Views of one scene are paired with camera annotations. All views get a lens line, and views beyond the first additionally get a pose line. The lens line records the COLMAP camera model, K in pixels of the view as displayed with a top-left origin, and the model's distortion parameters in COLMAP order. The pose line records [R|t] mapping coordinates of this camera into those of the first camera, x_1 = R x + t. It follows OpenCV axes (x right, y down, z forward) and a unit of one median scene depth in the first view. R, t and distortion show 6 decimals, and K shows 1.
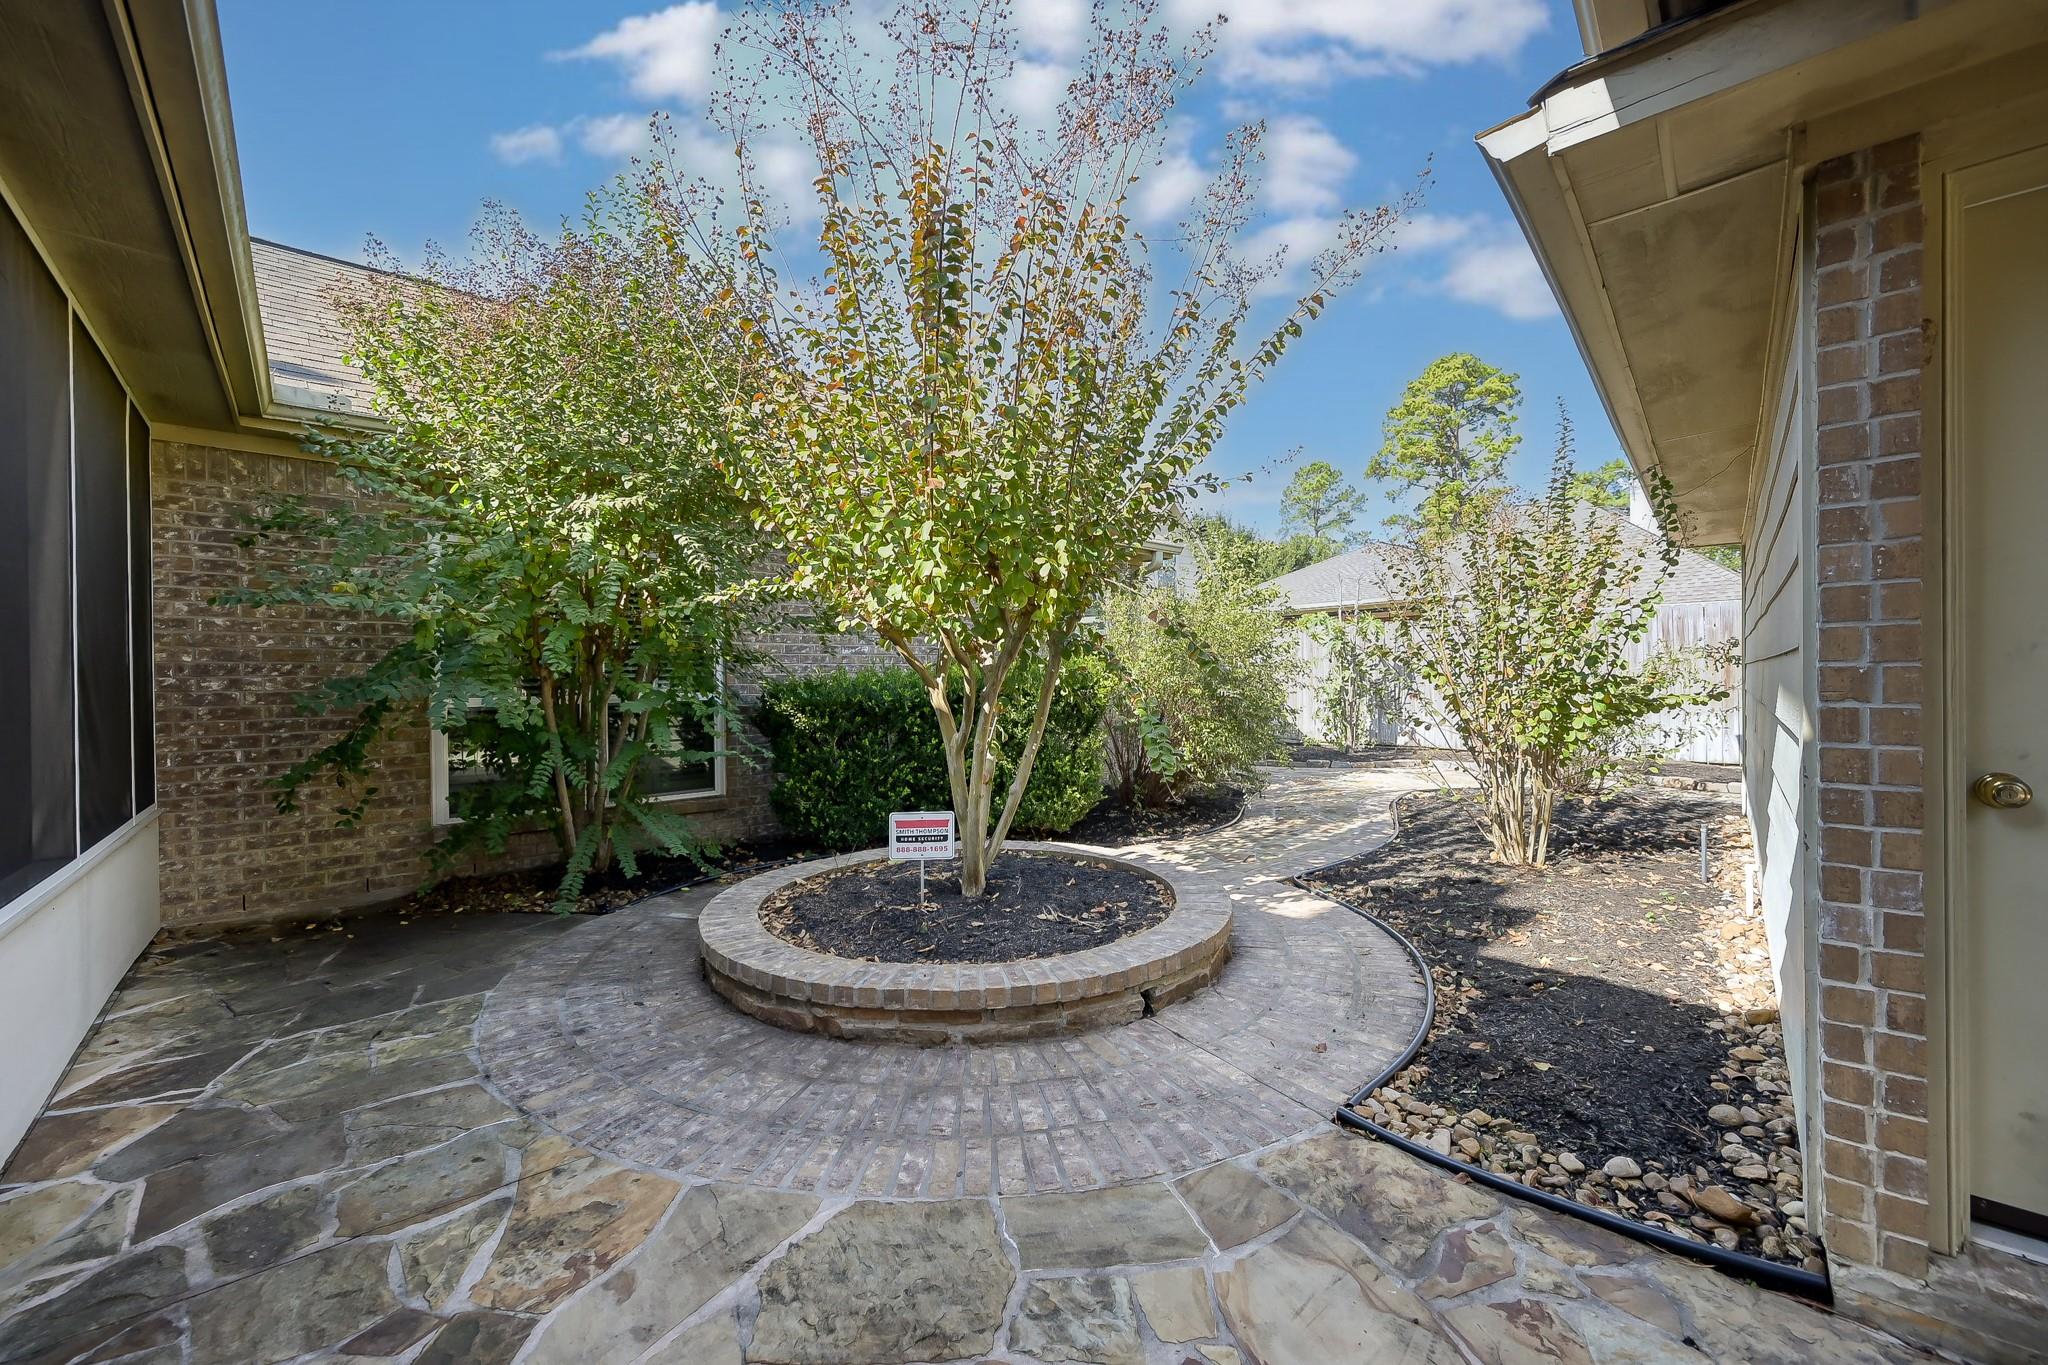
lens RADIAL K [[818.0, 0, 1024.0], [0, 818.0, 682.5], [0, 0, 1]] dist [0.000814, 0.000185]
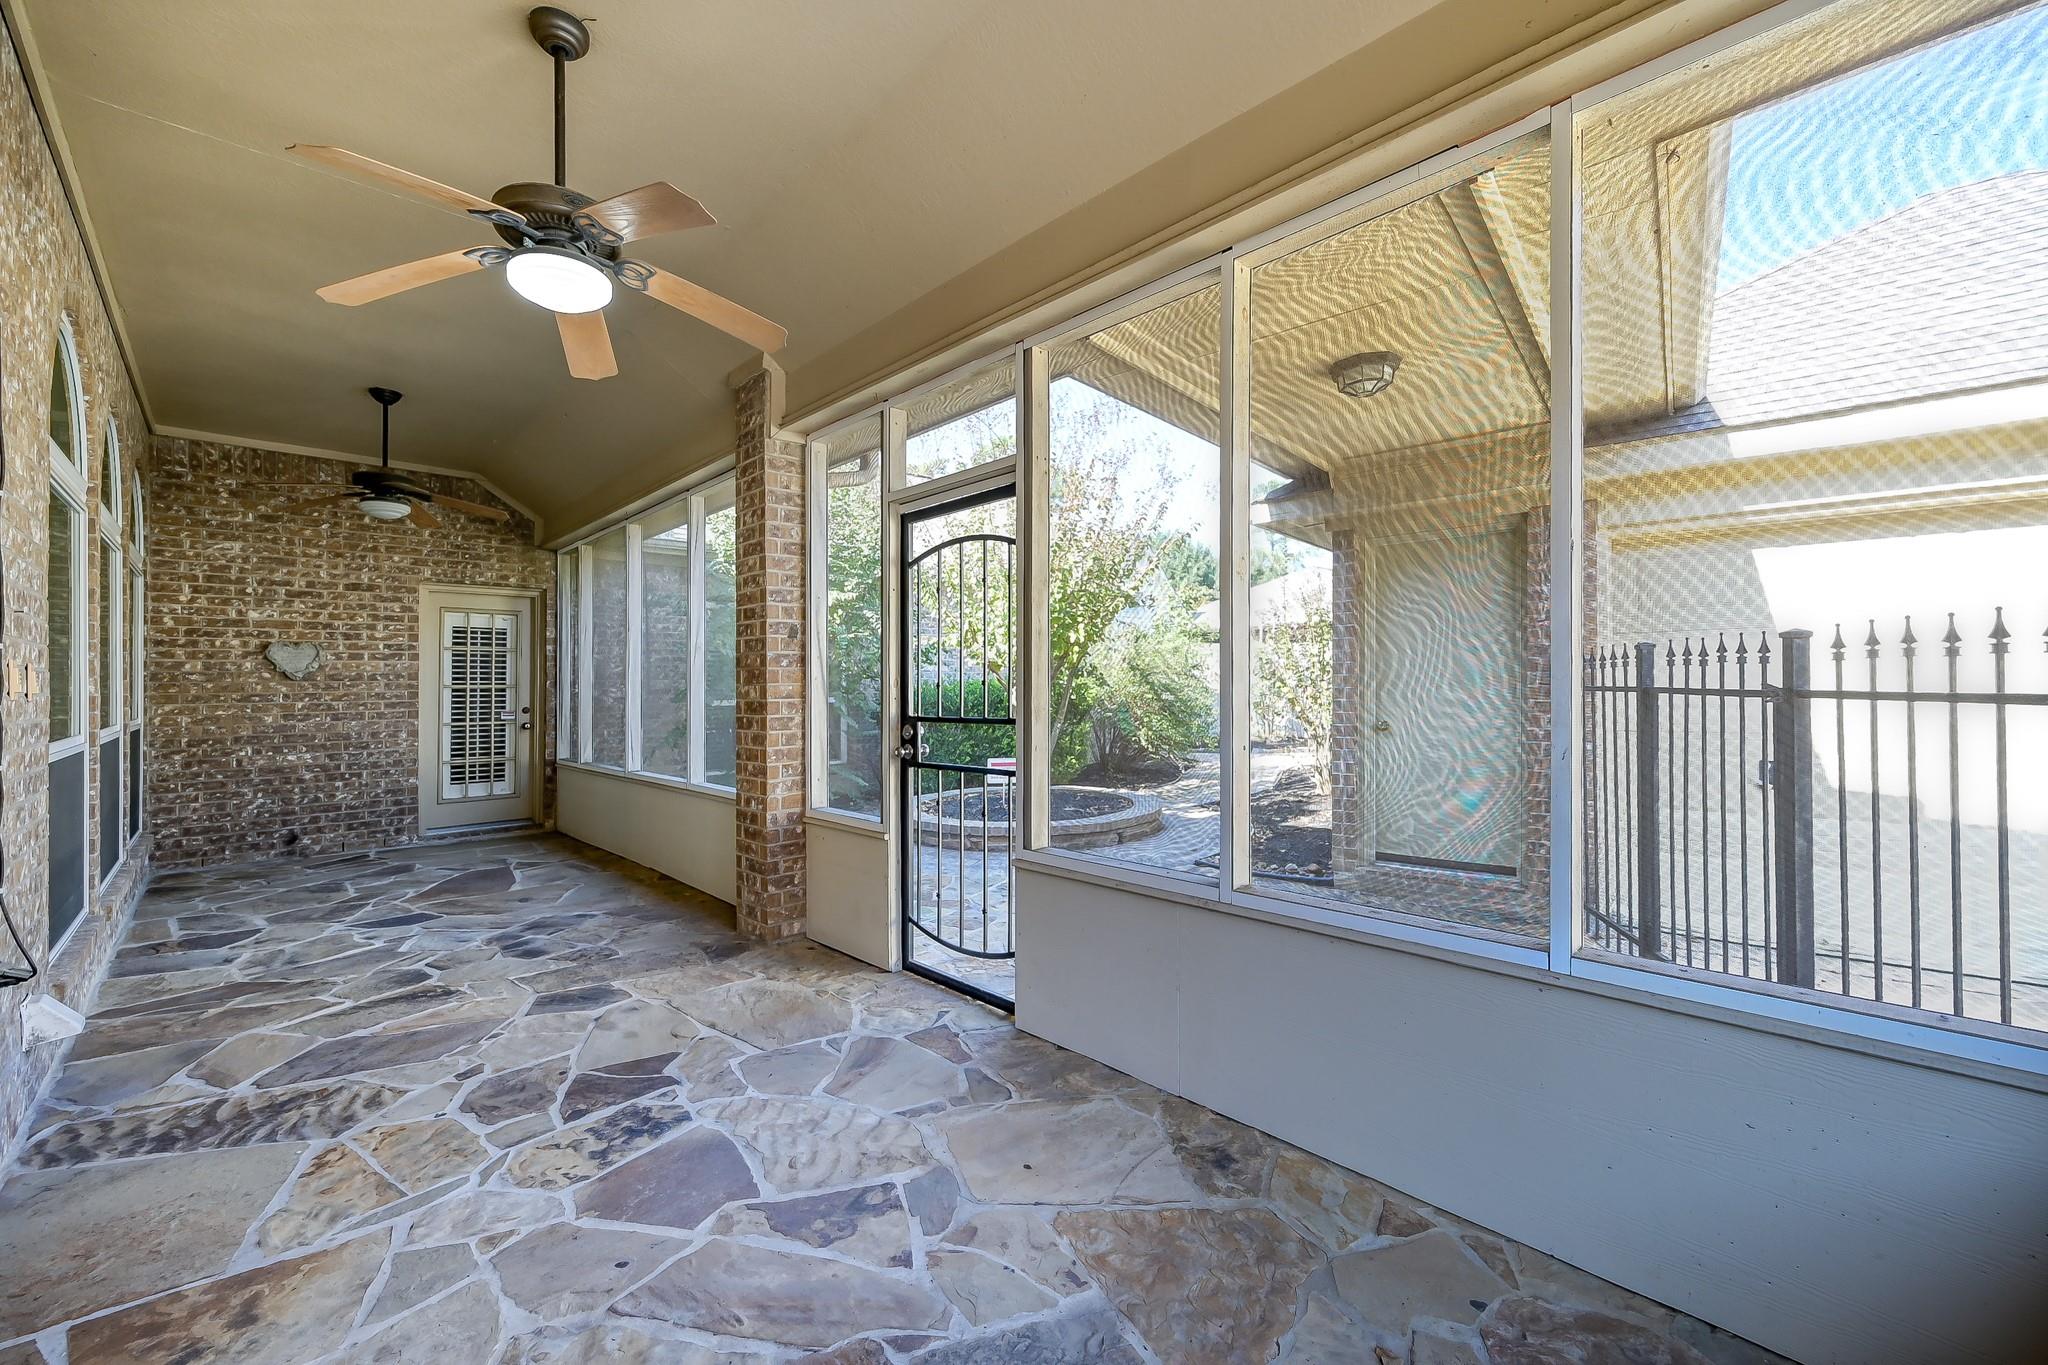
lens RADIAL K [[818.0, 0, 1024.0], [0, 818.0, 682.5], [0, 0, 1]] dist [0.000814, 0.000185]
pose [[0.999001, 0.006544, 0.044200, -0.195960], [-0.006290, 0.999963, -0.005870, -0.009383], [-0.044237, 0.005586, 0.999005, -1.118492]]
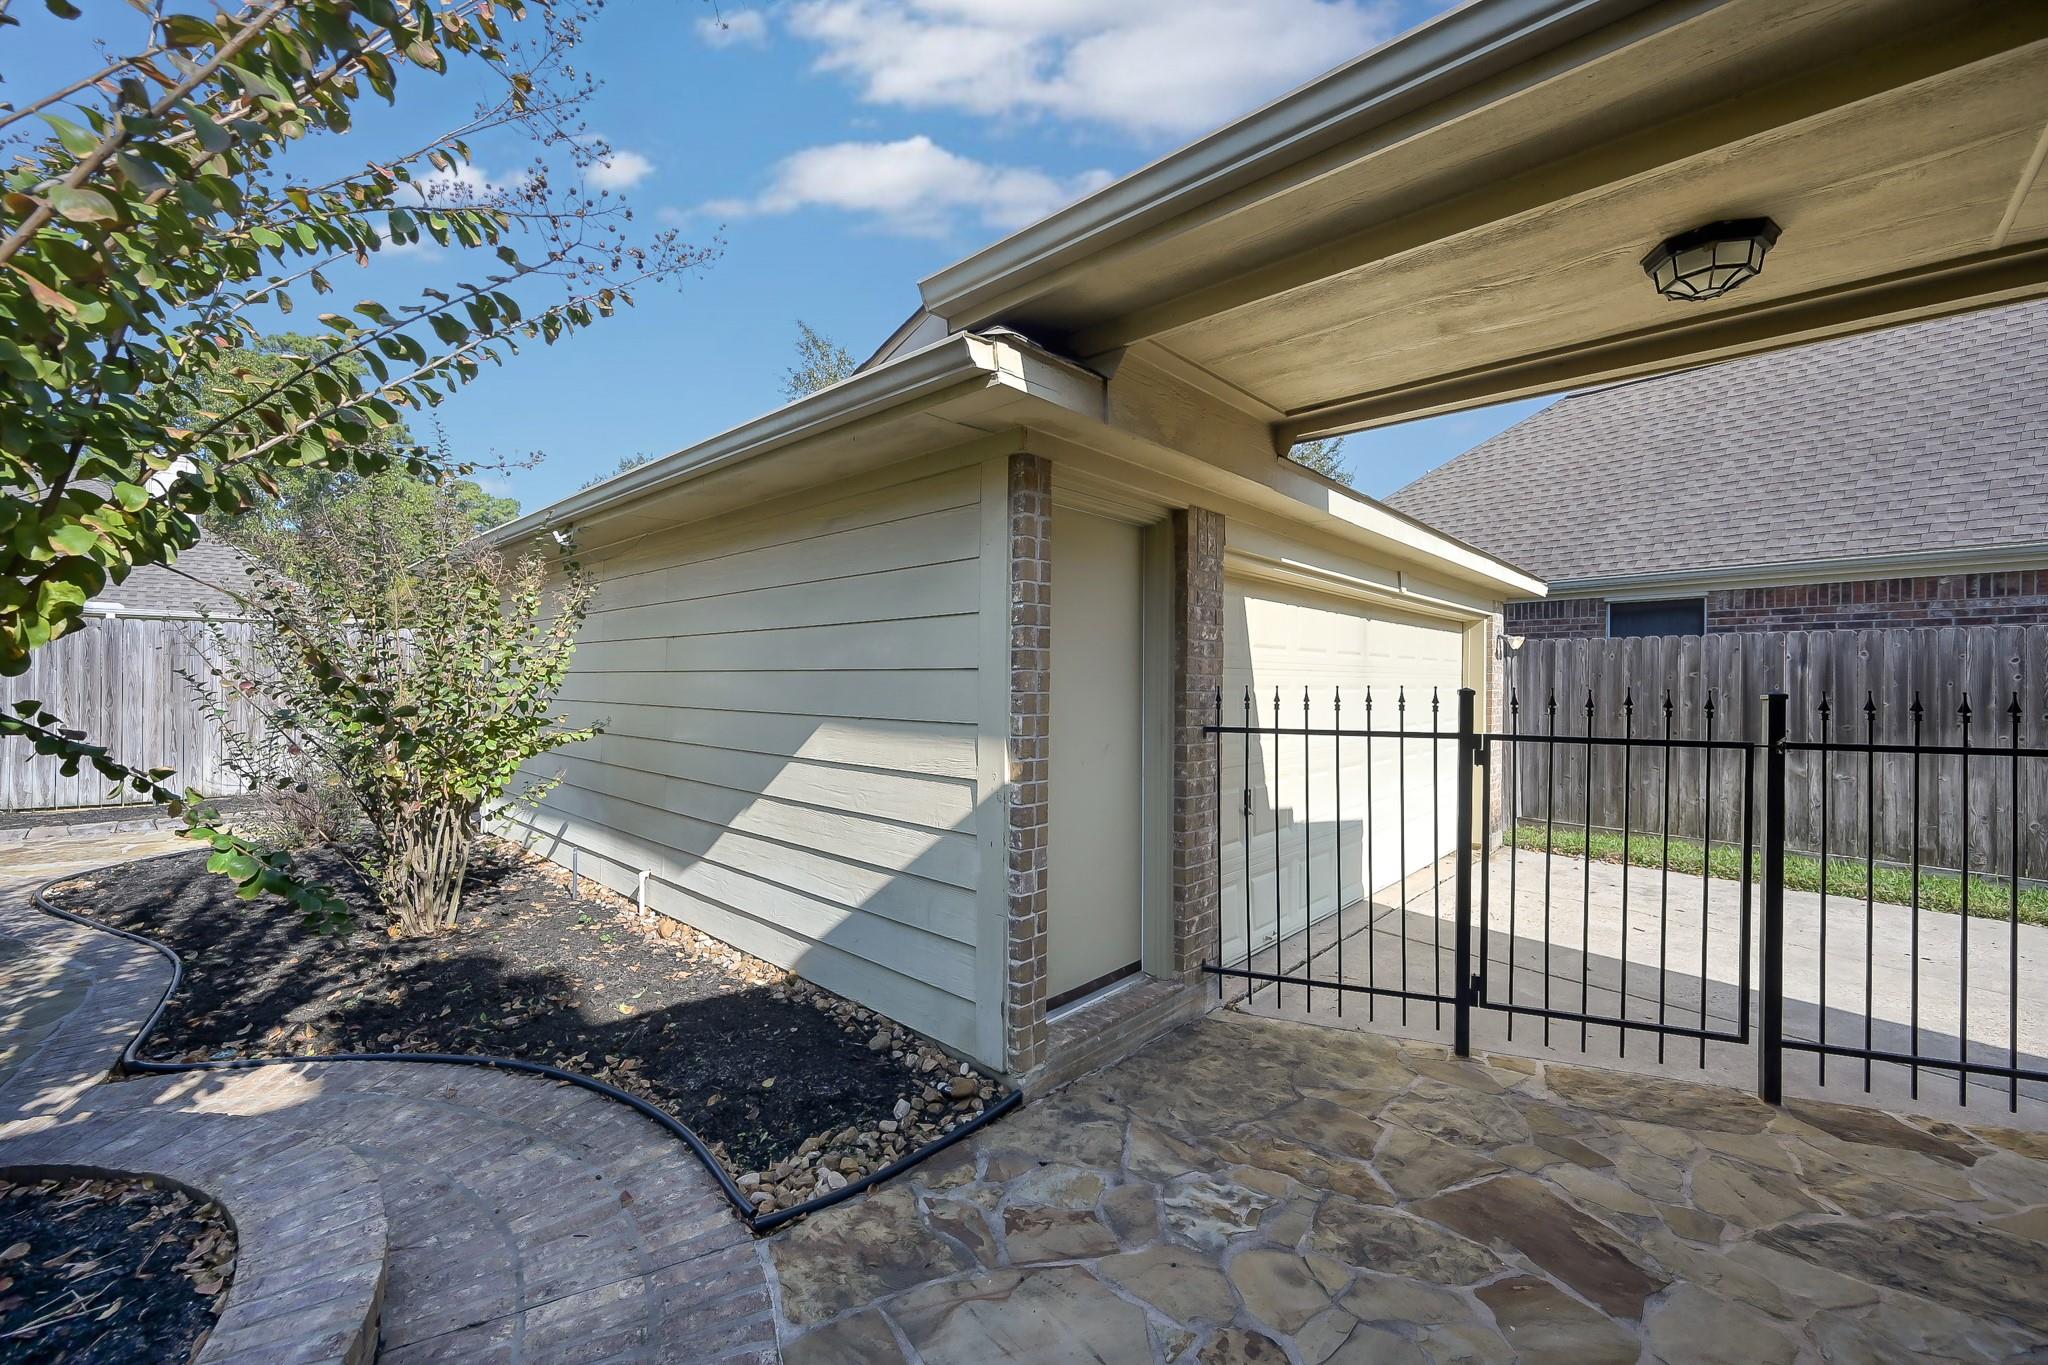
lens RADIAL K [[818.0, 0, 1024.0], [0, 818.0, 682.5], [0, 0, 1]] dist [0.000814, 0.000185]
pose [[0.027474, 0.012544, 0.999544, -0.398217], [-0.004824, 0.999911, -0.012416, -0.060970], [-0.999611, -0.004481, 0.027532, 0.487266]]
